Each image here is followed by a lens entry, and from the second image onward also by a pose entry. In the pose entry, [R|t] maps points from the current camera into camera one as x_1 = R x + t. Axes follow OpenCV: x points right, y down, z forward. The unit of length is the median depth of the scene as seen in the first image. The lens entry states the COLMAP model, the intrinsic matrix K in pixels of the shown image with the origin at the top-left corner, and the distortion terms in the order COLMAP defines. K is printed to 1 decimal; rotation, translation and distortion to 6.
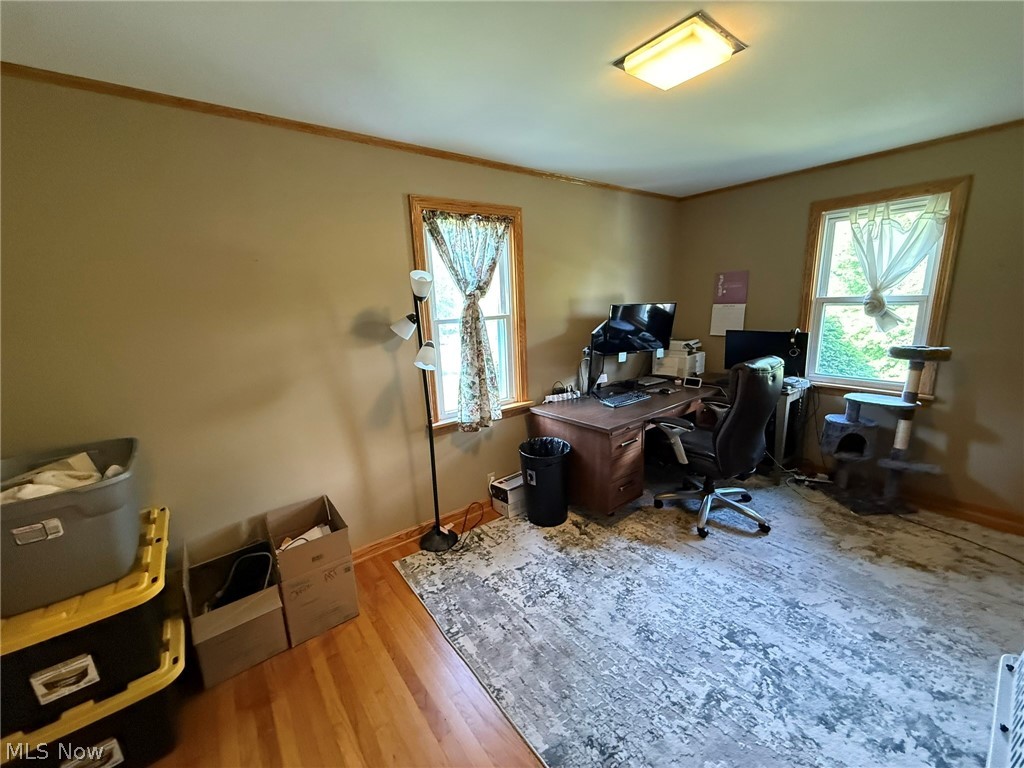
lens RADIAL K [[405.9, 0, 513.2], [0, 405.9, 380.9], [0, 0, 1]] dist [-0.001843, 0.000555]
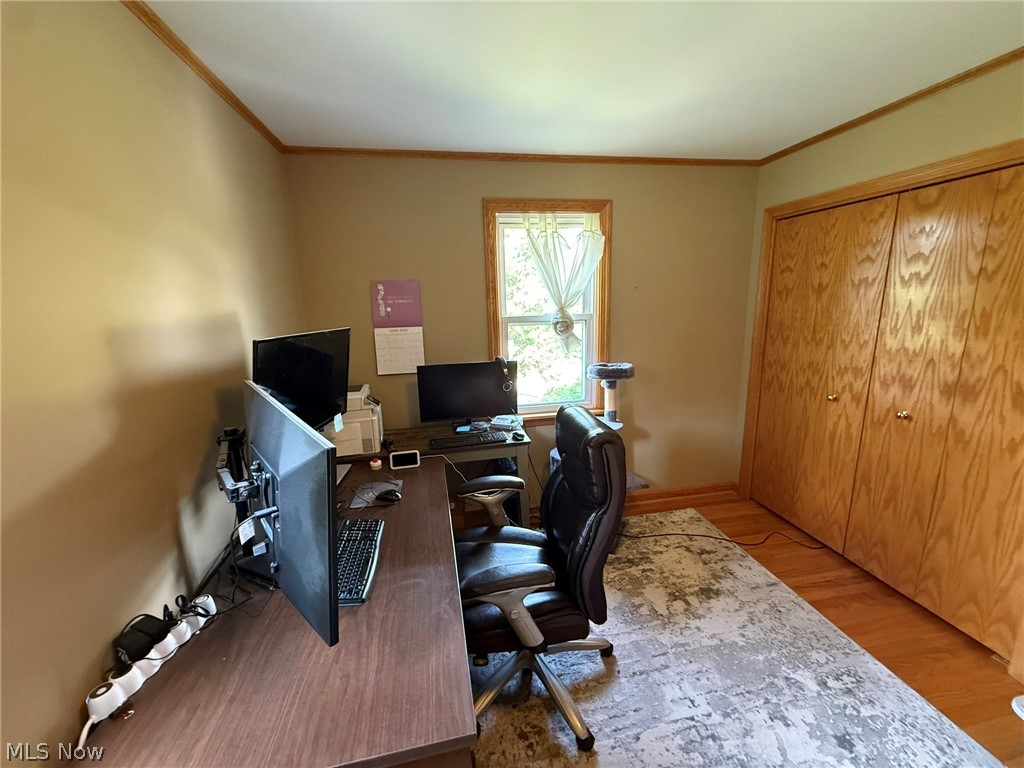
lens RADIAL K [[405.9, 0, 507.9], [0, 405.9, 382.0], [0, 0, 1]] dist [-0.001843, 0.000555]
pose [[0.463791, -0.150072, 0.873141, 0.009149], [0.188444, 0.979707, 0.068291, -0.144326], [-0.865671, 0.132866, 0.482660, 0.677484]]
